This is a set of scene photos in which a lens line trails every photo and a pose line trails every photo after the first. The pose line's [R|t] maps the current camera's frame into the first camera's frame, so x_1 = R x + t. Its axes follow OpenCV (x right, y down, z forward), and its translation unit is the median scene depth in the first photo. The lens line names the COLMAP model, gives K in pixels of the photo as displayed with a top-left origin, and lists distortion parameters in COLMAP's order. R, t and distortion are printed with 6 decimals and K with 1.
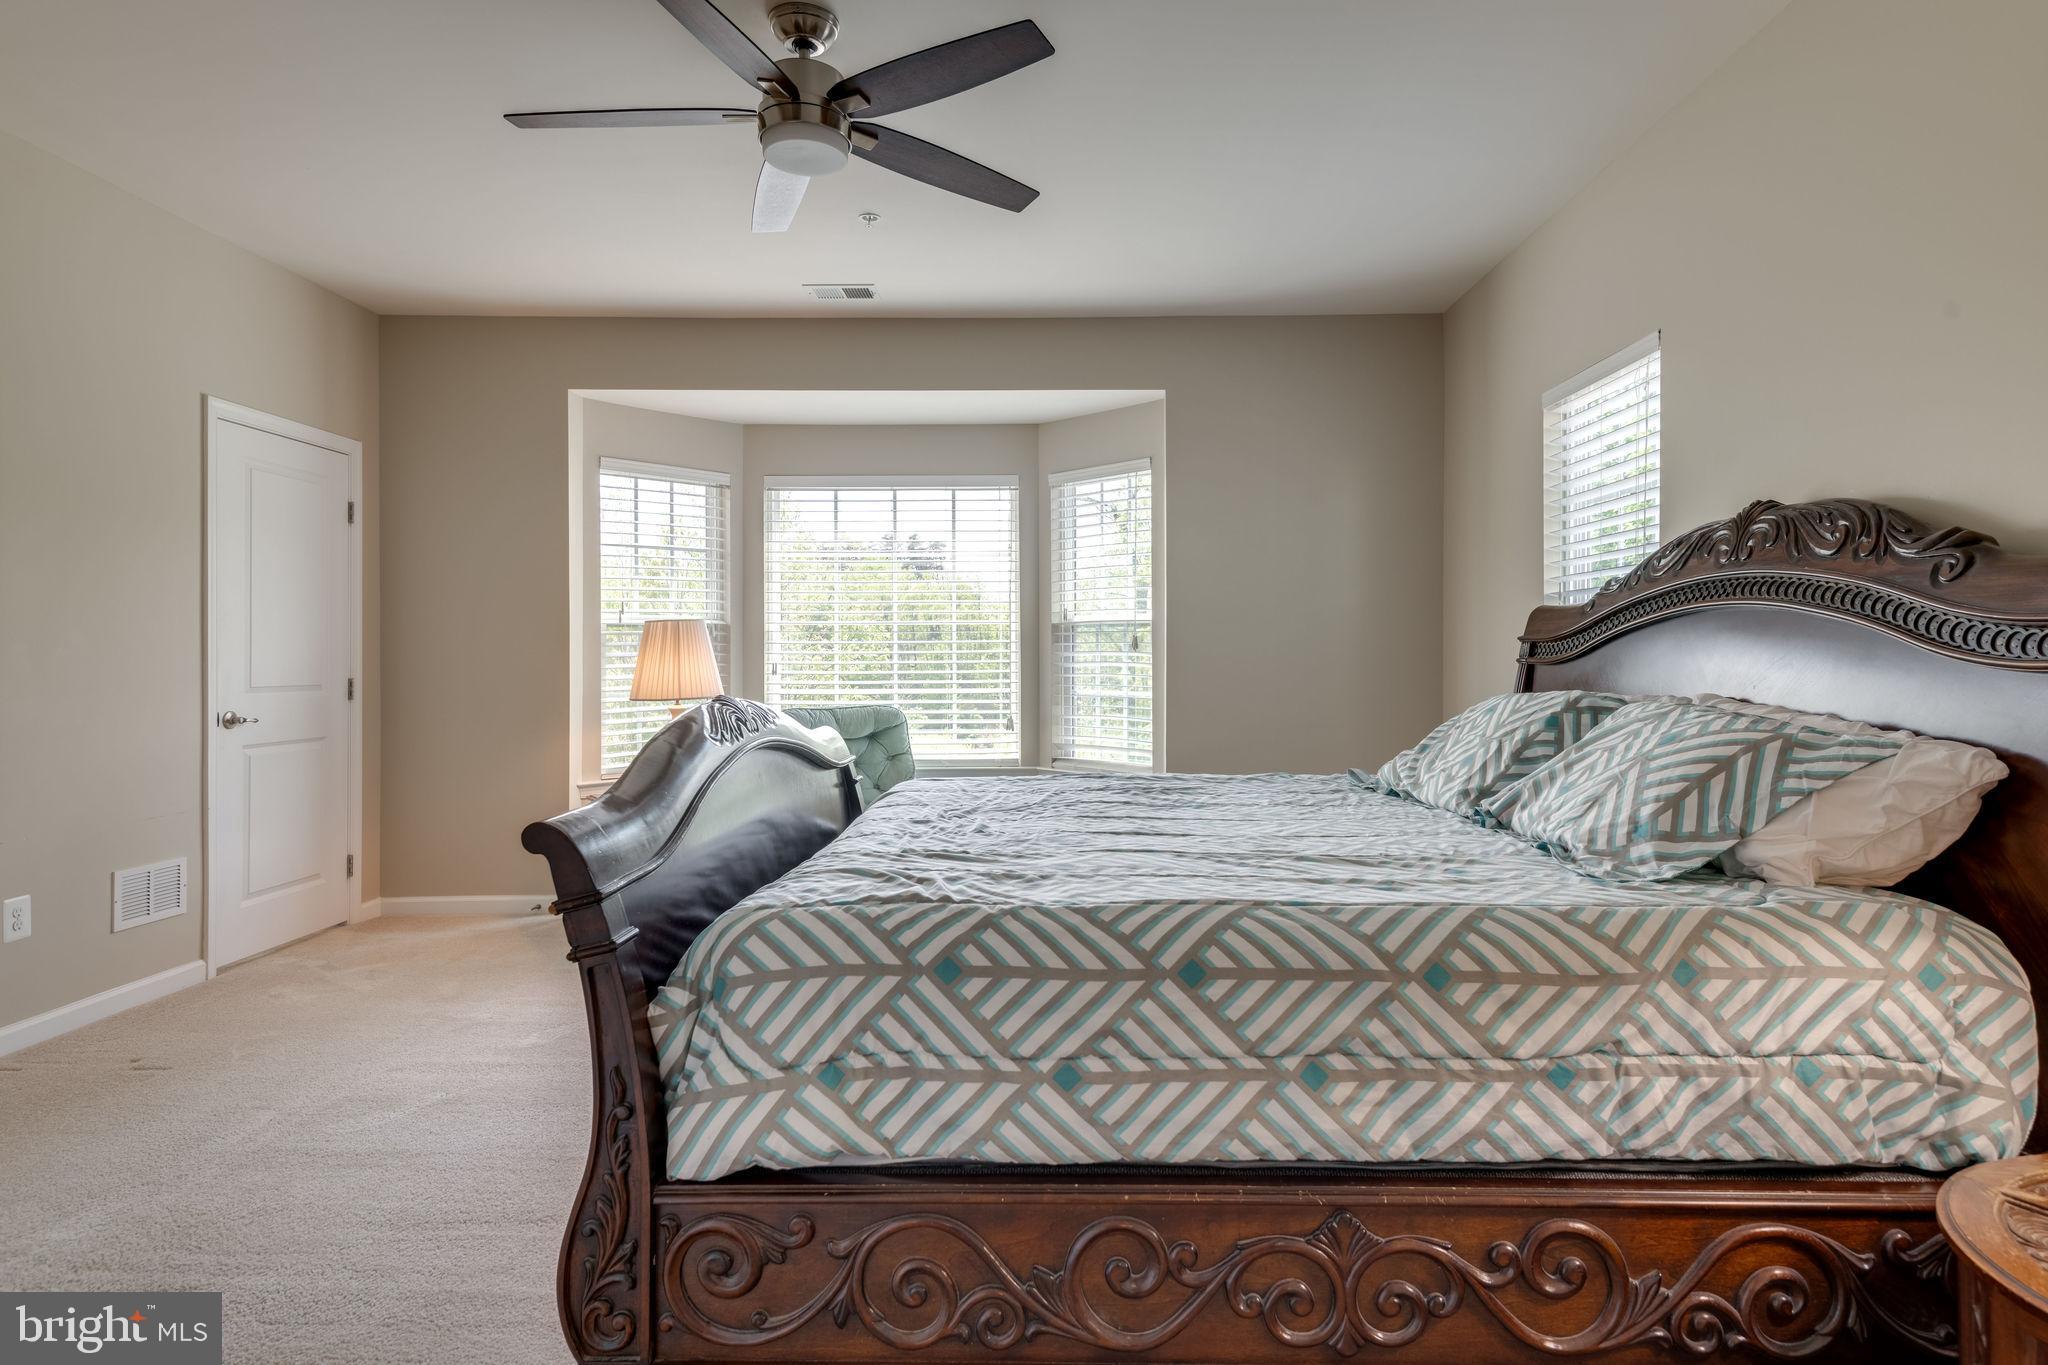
lens RADIAL K [[1146.6, 0, 1033.6], [0, 1146.6, 672.6], [0, 0, 1]] dist [0.036984, -0.024089]
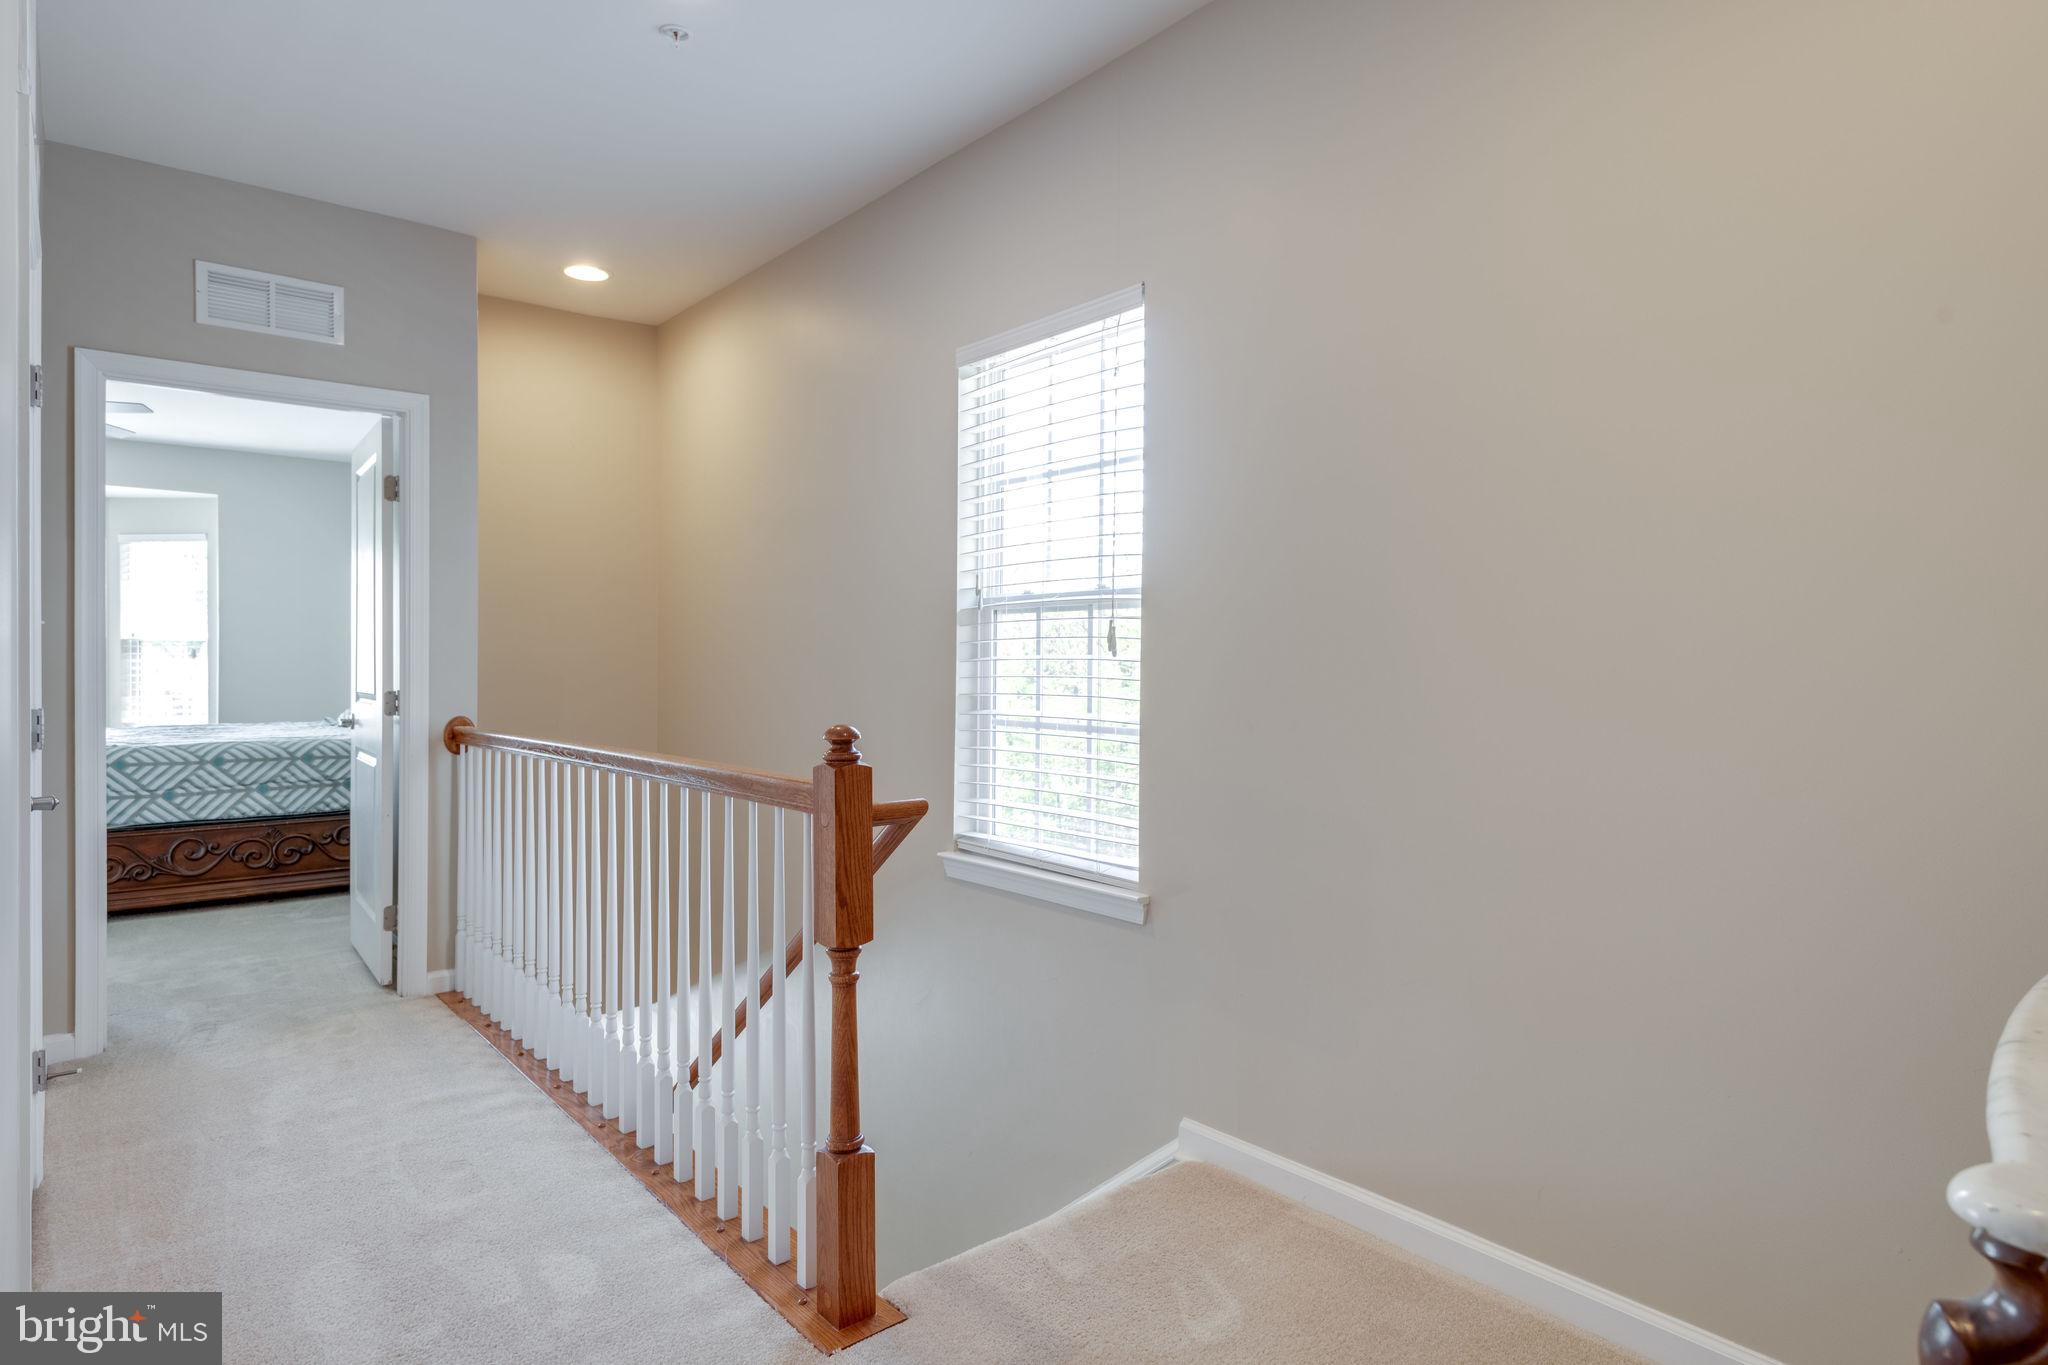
lens RADIAL K [[1146.6, 0, 1033.6], [0, 1146.6, 672.6], [0, 0, 1]] dist [0.036984, -0.024089]
pose [[0.754797, -0.003663, 0.655948, -0.269673], [0.007656, 0.999965, -0.003227, 0.042627], [-0.655913, 0.007458, 0.754799, -2.963447]]
